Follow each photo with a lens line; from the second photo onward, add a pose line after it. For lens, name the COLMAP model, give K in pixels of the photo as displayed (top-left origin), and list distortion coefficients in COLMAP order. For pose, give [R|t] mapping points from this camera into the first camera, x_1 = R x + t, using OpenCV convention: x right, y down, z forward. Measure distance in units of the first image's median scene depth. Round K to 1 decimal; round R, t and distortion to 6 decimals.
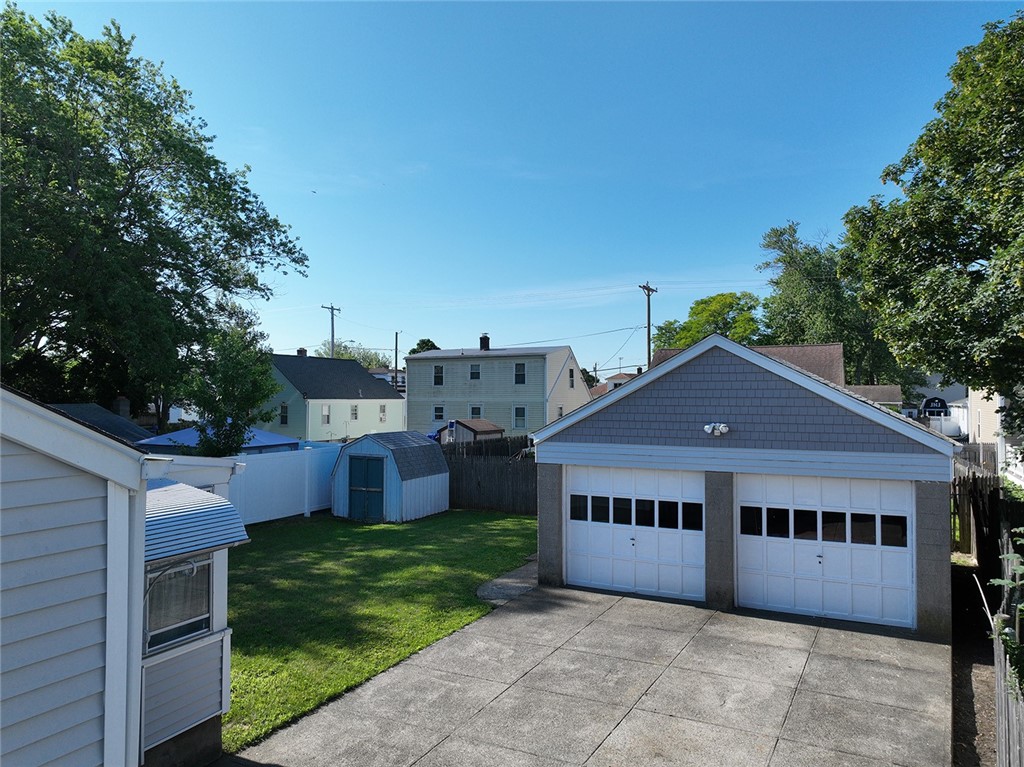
lens RADIAL K [[719.7, 0, 512.0], [0, 719.7, 383.5], [0, 0, 1]] dist [0.005627, 0.002746]
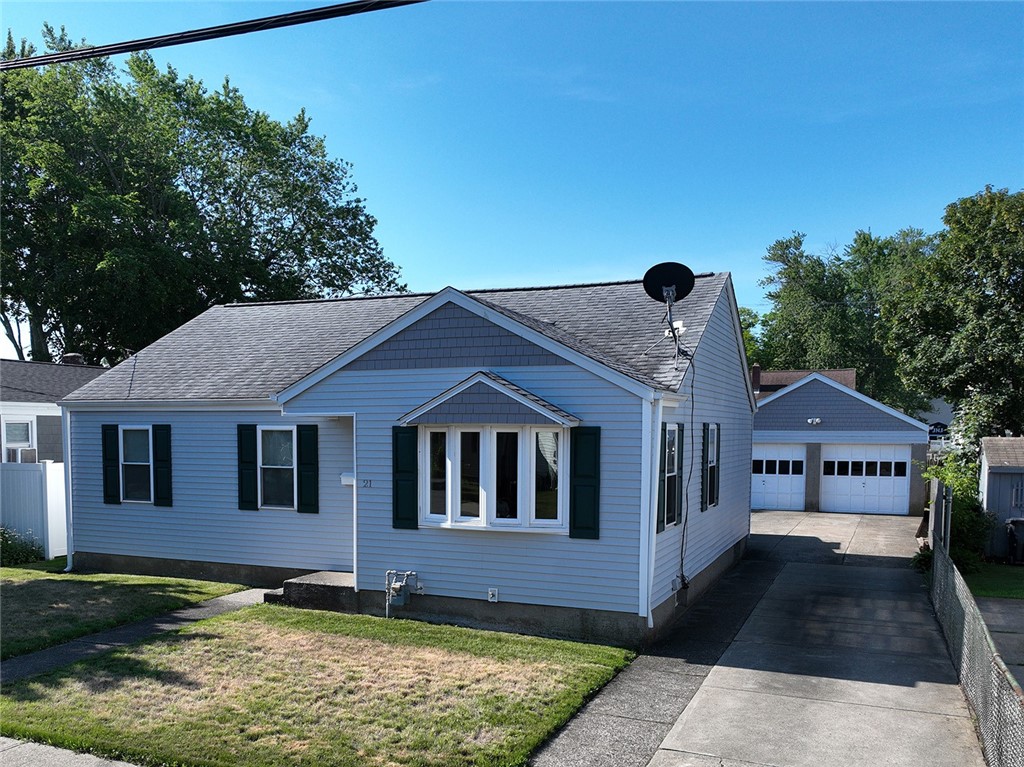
lens RADIAL K [[930.0, 0, 449.9], [0, 930.0, 495.7], [0, 0, 1]] dist [0.008362, 0.002254]
pose [[0.999037, -0.001606, 0.043853, -0.761719], [-0.002387, 0.995861, 0.090857, 0.034399], [-0.043818, -0.090874, 0.994898, -1.395905]]
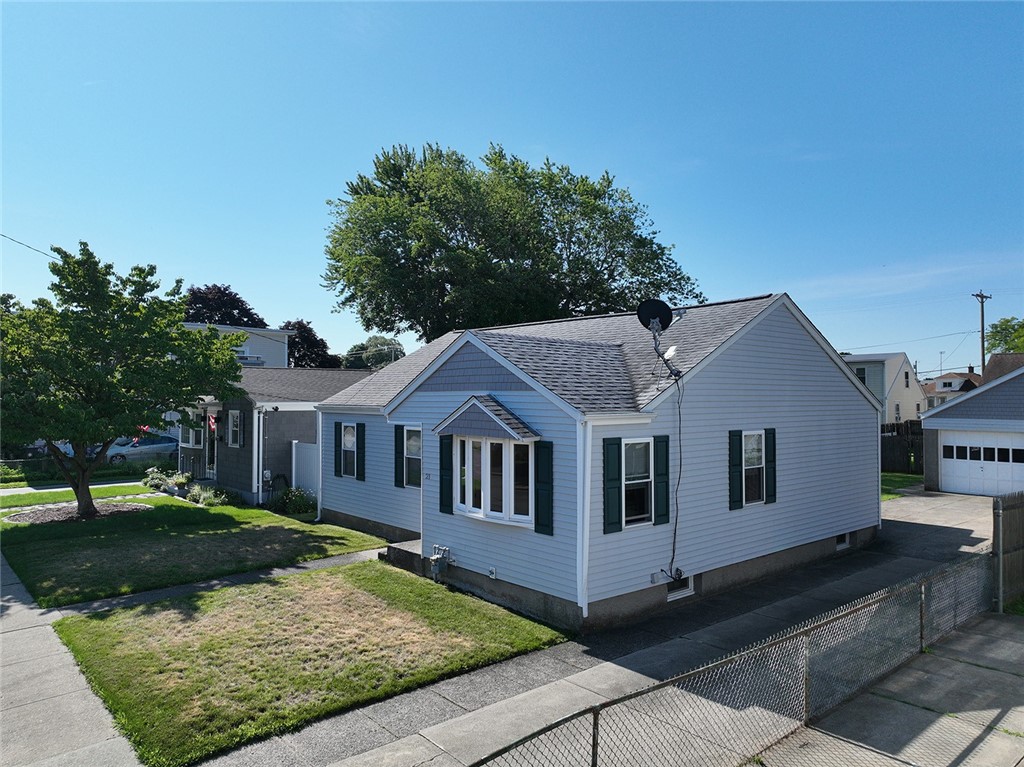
lens RADIAL K [[719.7, 0, 512.0], [0, 719.7, 383.5], [0, 0, 1]] dist [0.005627, 0.002746]
pose [[0.926349, -0.009308, -0.376552, -0.273603], [0.009464, 0.999954, -0.001438, -0.021358], [0.376549, -0.002232, 0.926394, -1.293661]]
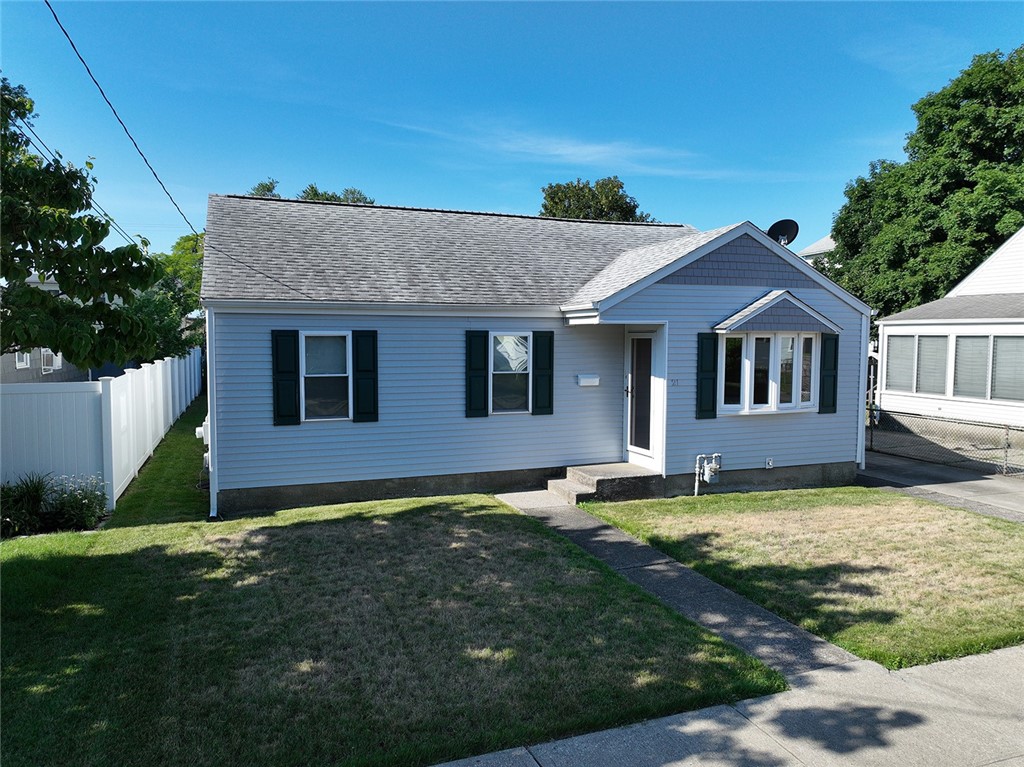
lens RADIAL K [[719.7, 0, 512.0], [0, 719.7, 383.5], [0, 0, 1]] dist [0.005627, 0.002746]
pose [[0.672027, -0.051439, 0.738738, -1.665111], [-0.016333, 0.996312, 0.084232, 0.042244], [-0.740347, -0.068672, 0.668708, -0.800675]]
